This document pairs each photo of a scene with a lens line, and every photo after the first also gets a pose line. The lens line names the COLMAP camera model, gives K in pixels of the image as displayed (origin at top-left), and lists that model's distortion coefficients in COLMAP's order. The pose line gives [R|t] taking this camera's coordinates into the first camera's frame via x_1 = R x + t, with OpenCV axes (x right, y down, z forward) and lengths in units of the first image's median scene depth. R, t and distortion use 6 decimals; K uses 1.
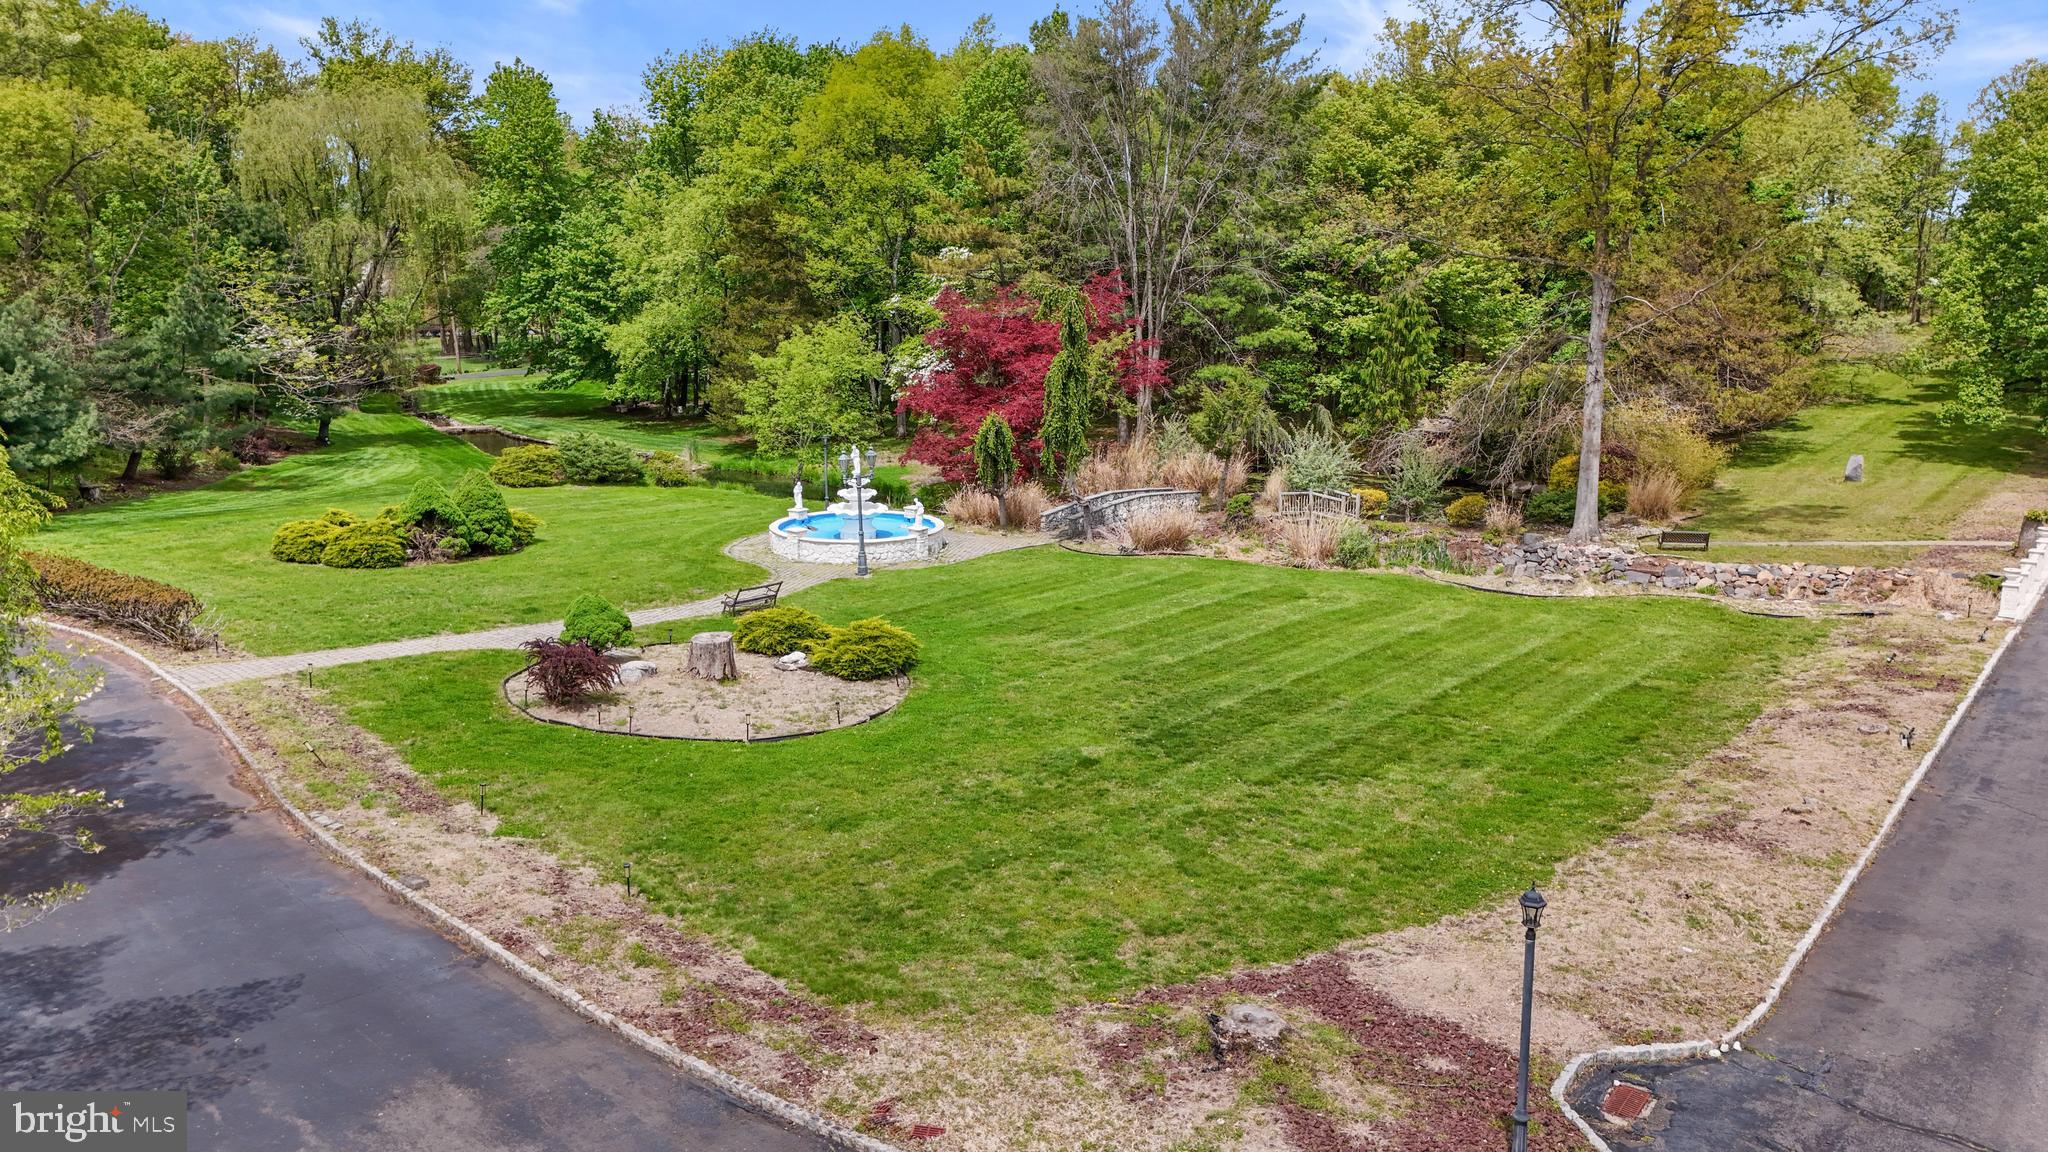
lens RADIAL K [[1500.9, 0, 1026.7], [0, 1500.9, 573.1], [0, 0, 1]] dist [0.077869, -0.074617]
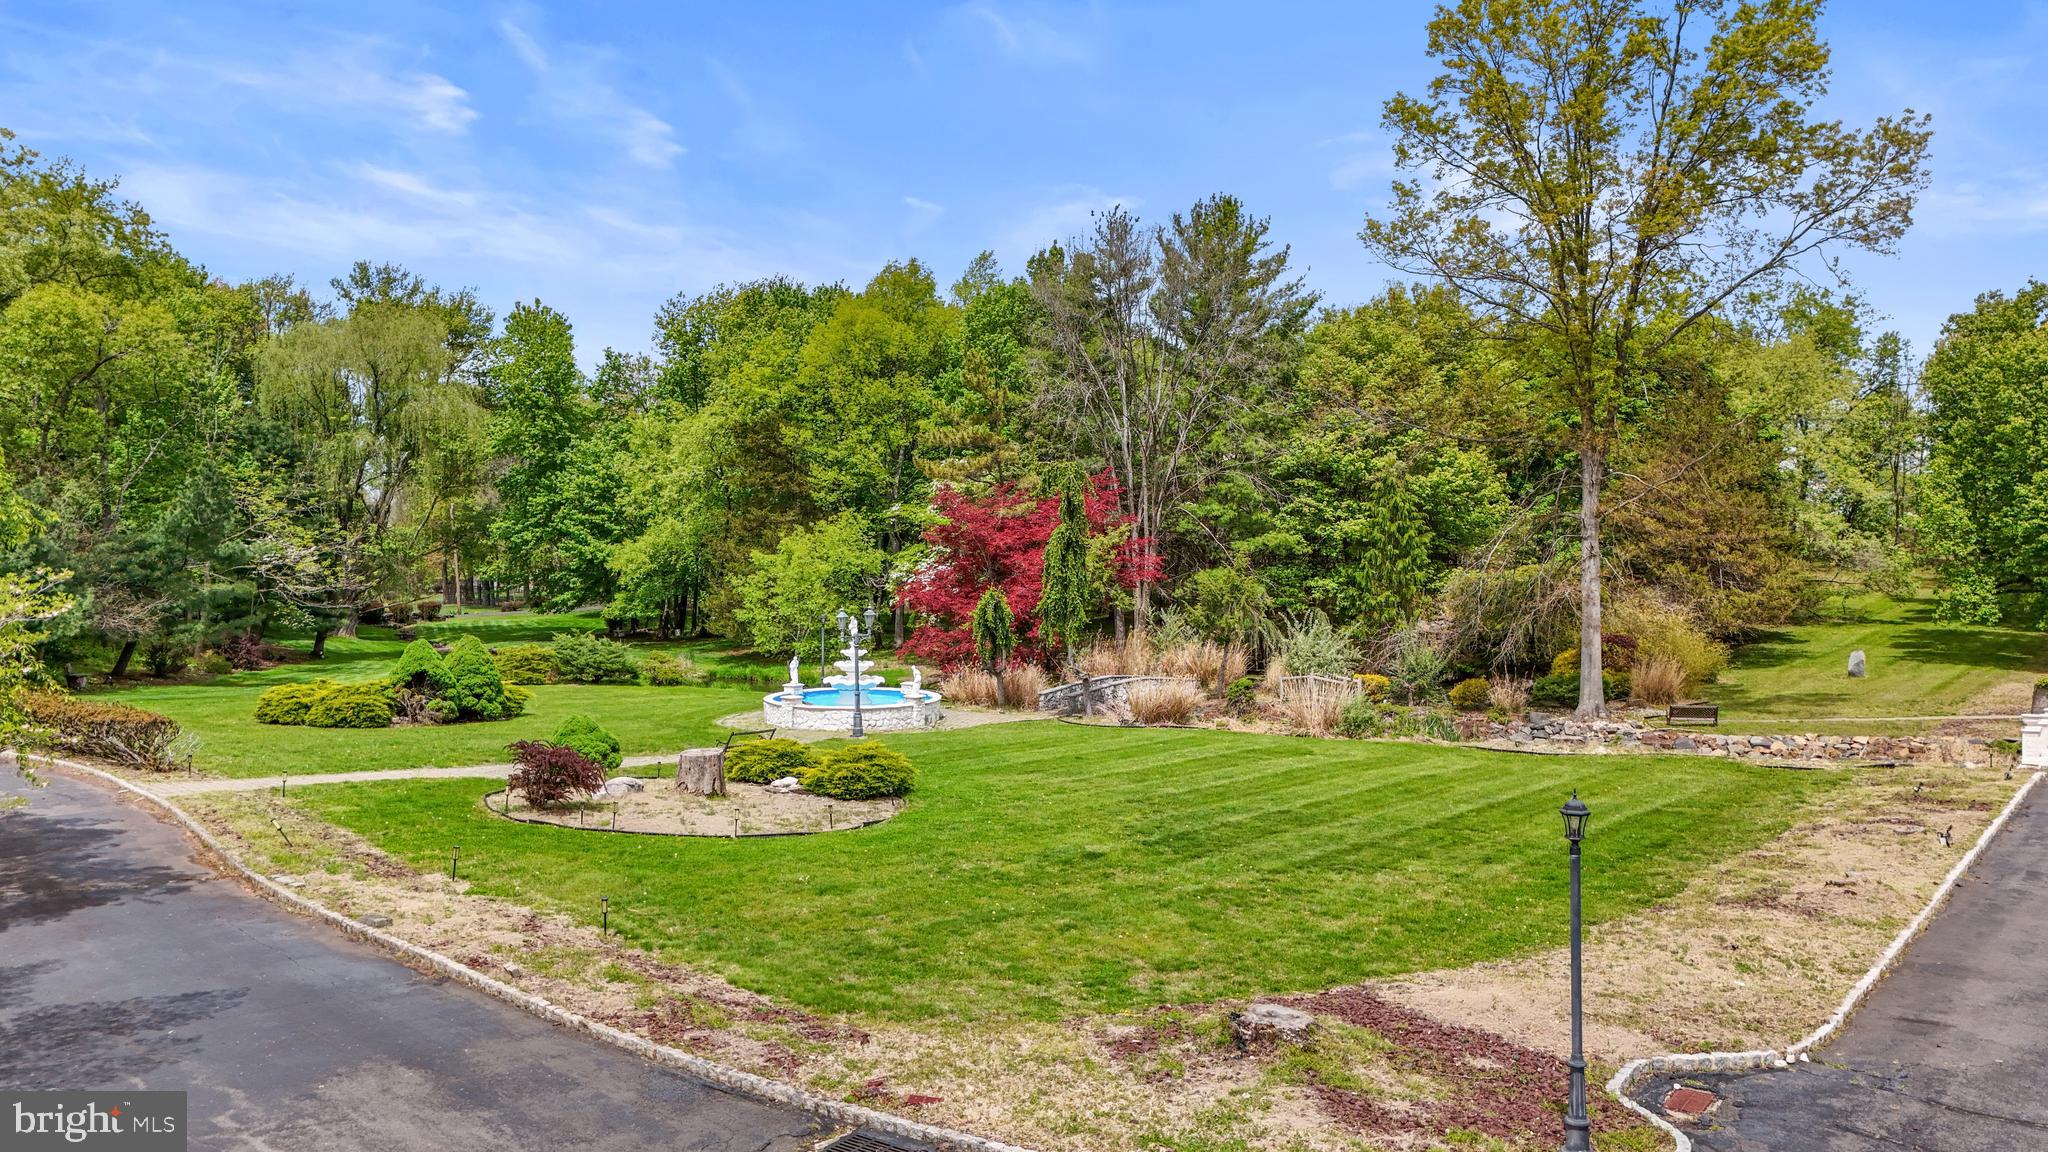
lens RADIAL K [[1500.9, 0, 1026.7], [0, 1500.9, 573.1], [0, 0, 1]] dist [0.077869, -0.074617]
pose [[0.999992, 0.002465, 0.003031, -0.002259], [-0.001865, 0.982906, -0.184101, 0.069587], [-0.003433, 0.184094, 0.982903, 0.015486]]
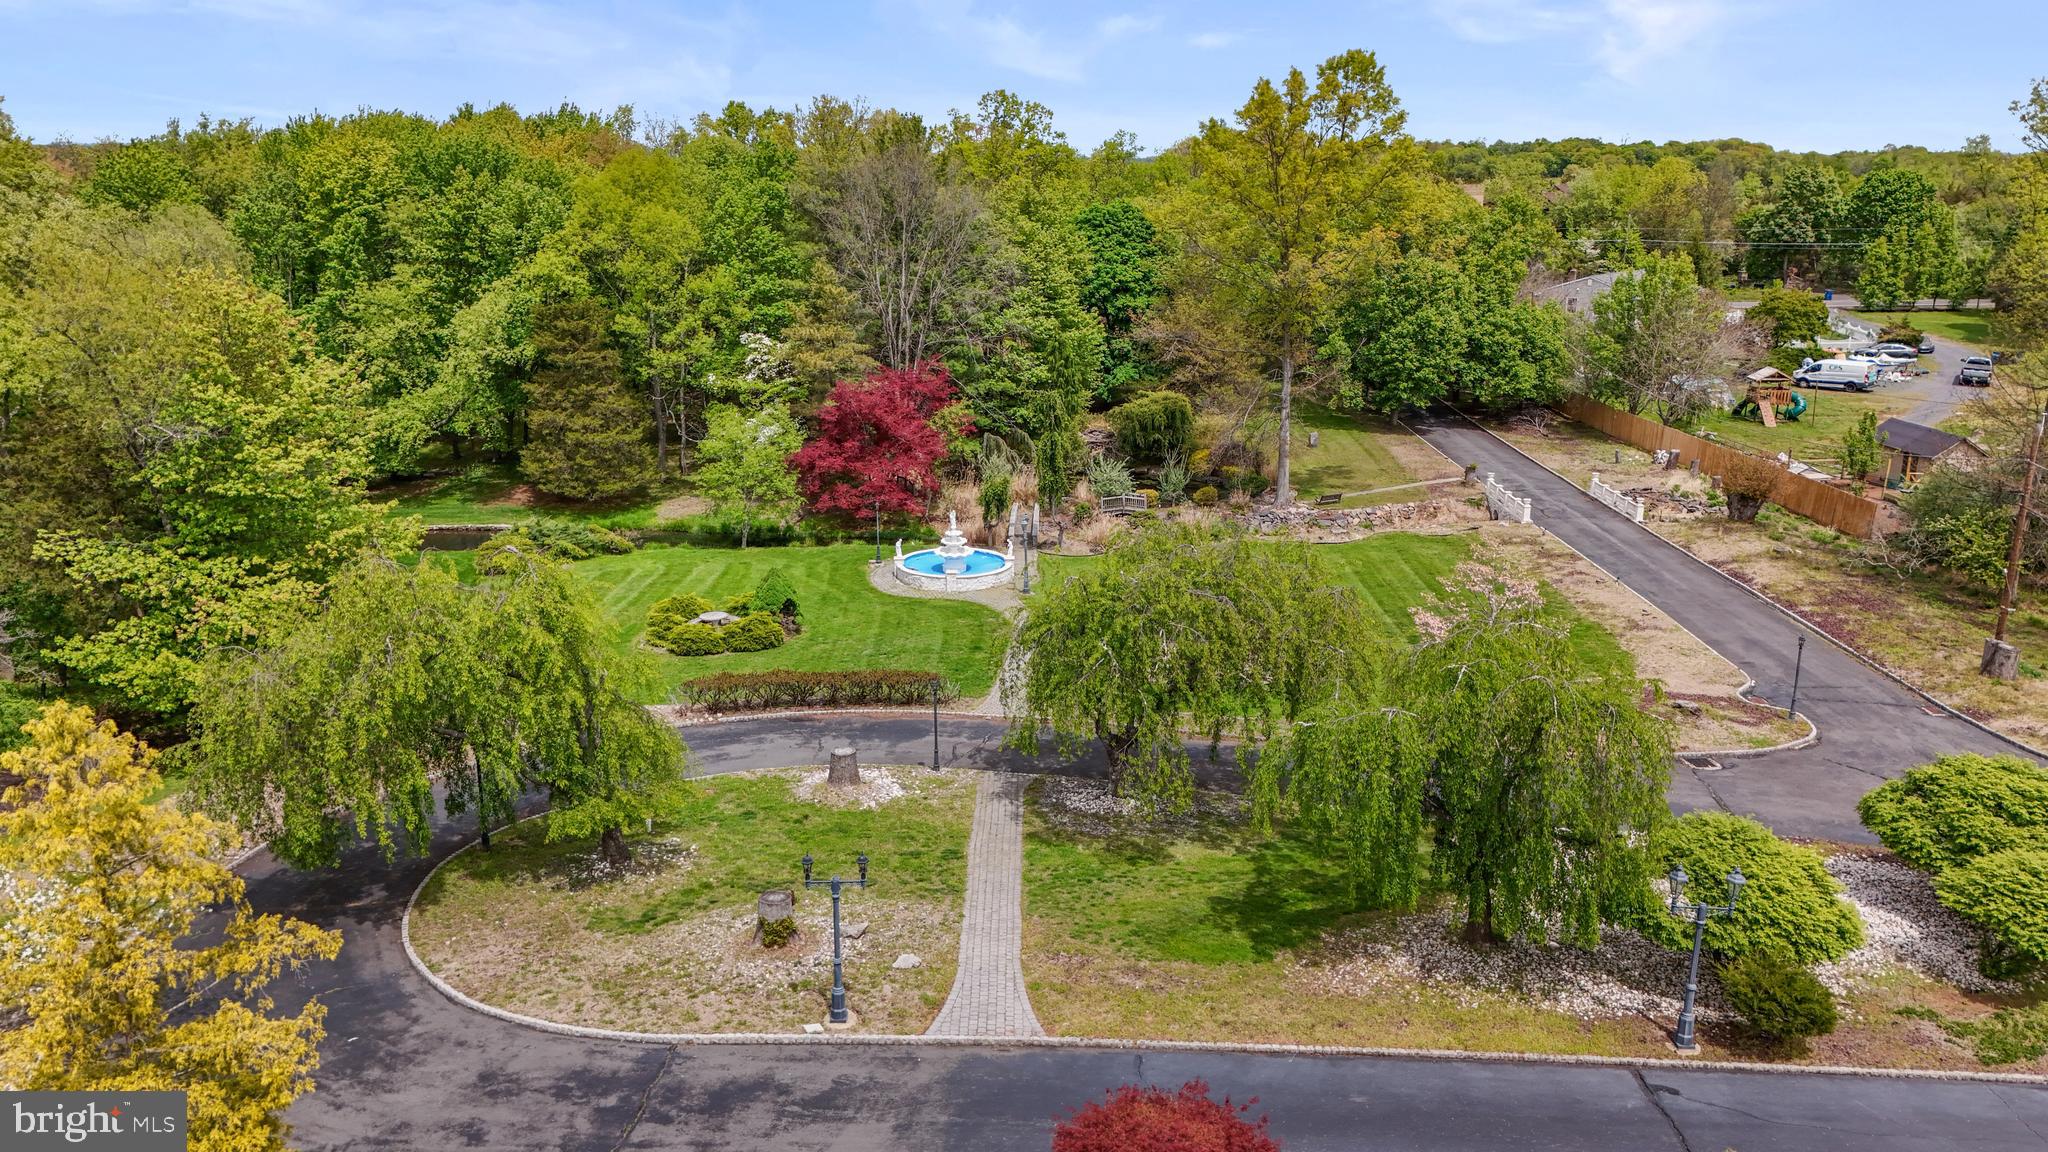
lens RADIAL K [[1500.9, 0, 1026.7], [0, 1500.9, 573.1], [0, 0, 1]] dist [0.077869, -0.074617]
pose [[0.788511, -0.164246, 0.592683, -0.951061], [0.132087, 0.986419, 0.097628, -0.158727], [-0.600669, 0.001305, 0.799497, -0.240112]]
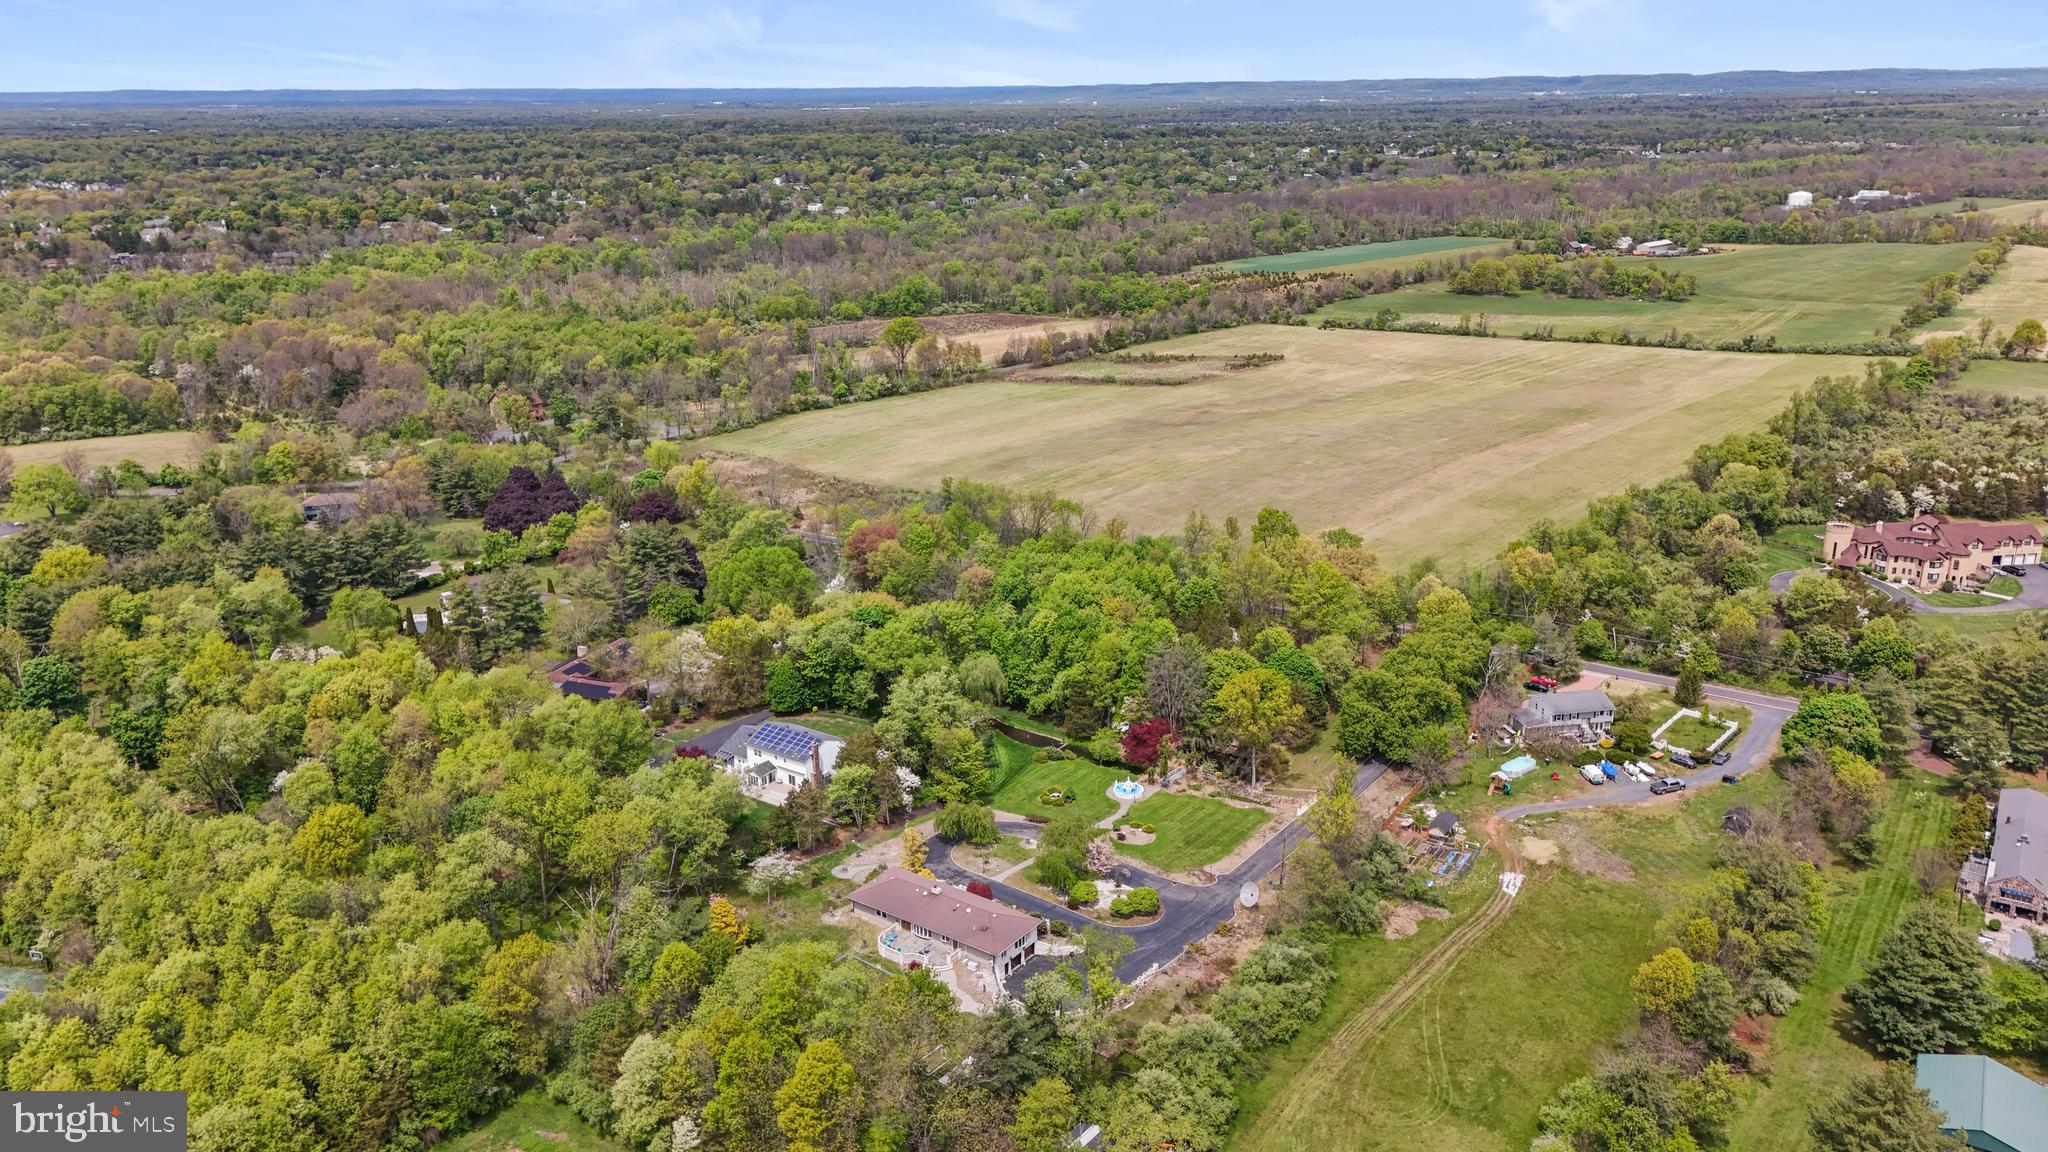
lens RADIAL K [[1515.1, 0, 1021.7], [0, 1515.1, 503.5], [0, 0, 1]] dist [0.092127, -0.119127]
pose [[0.999361, -0.024715, 0.025822, -0.656311], [0.023335, 0.998350, 0.052475, -1.463625], [-0.027077, -0.051839, 0.998288, -4.835806]]
